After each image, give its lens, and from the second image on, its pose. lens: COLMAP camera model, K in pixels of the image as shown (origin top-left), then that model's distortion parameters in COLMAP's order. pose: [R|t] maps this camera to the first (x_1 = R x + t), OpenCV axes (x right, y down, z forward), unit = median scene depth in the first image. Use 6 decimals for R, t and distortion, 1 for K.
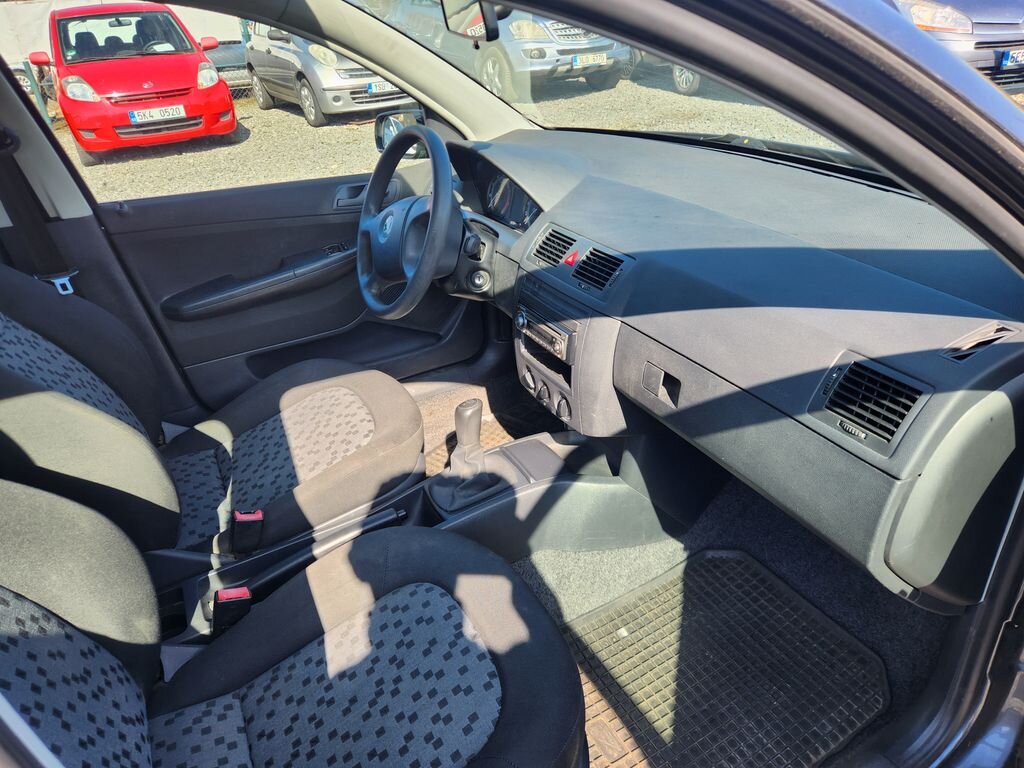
lens RADIAL K [[695.4, 0, 514.9], [0, 695.4, 386.8], [0, 0, 1]] dist [0.025647, -0.028155]
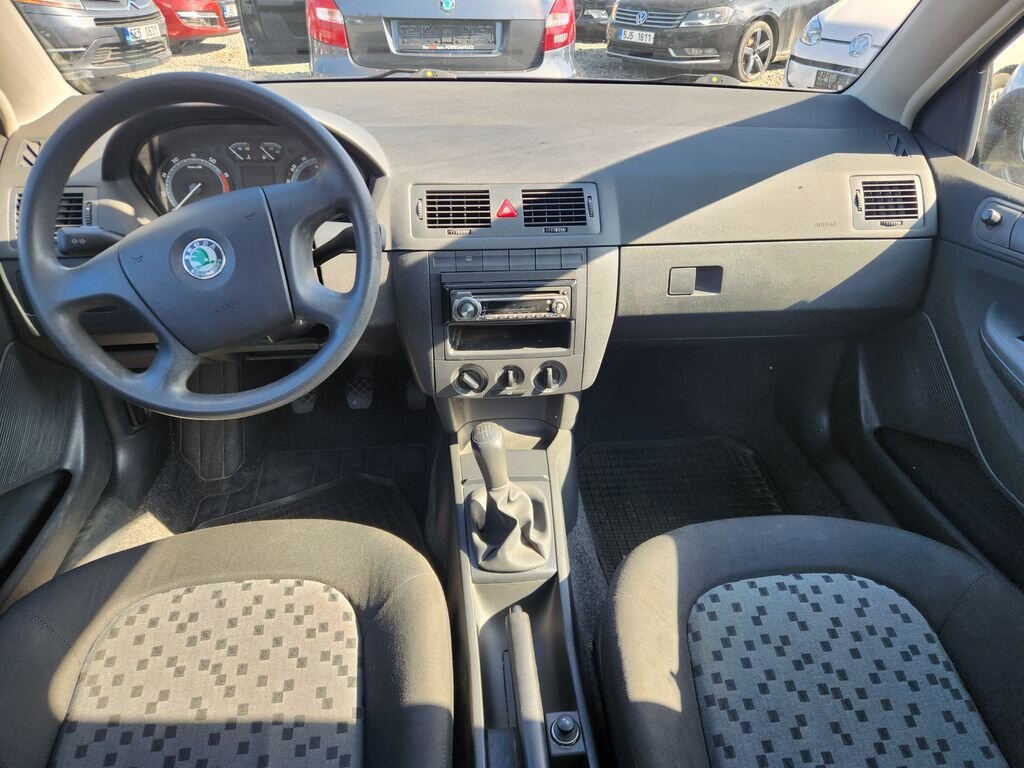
lens RADIAL K [[695.4, 0, 512.6], [0, 695.4, 384.6], [0, 0, 1]] dist [0.025647, -0.028155]
pose [[0.367703, -0.420407, 0.829489, -0.885279], [0.416744, 0.871891, 0.257160, -0.271197], [-0.831336, 0.251126, 0.495799, 0.810427]]
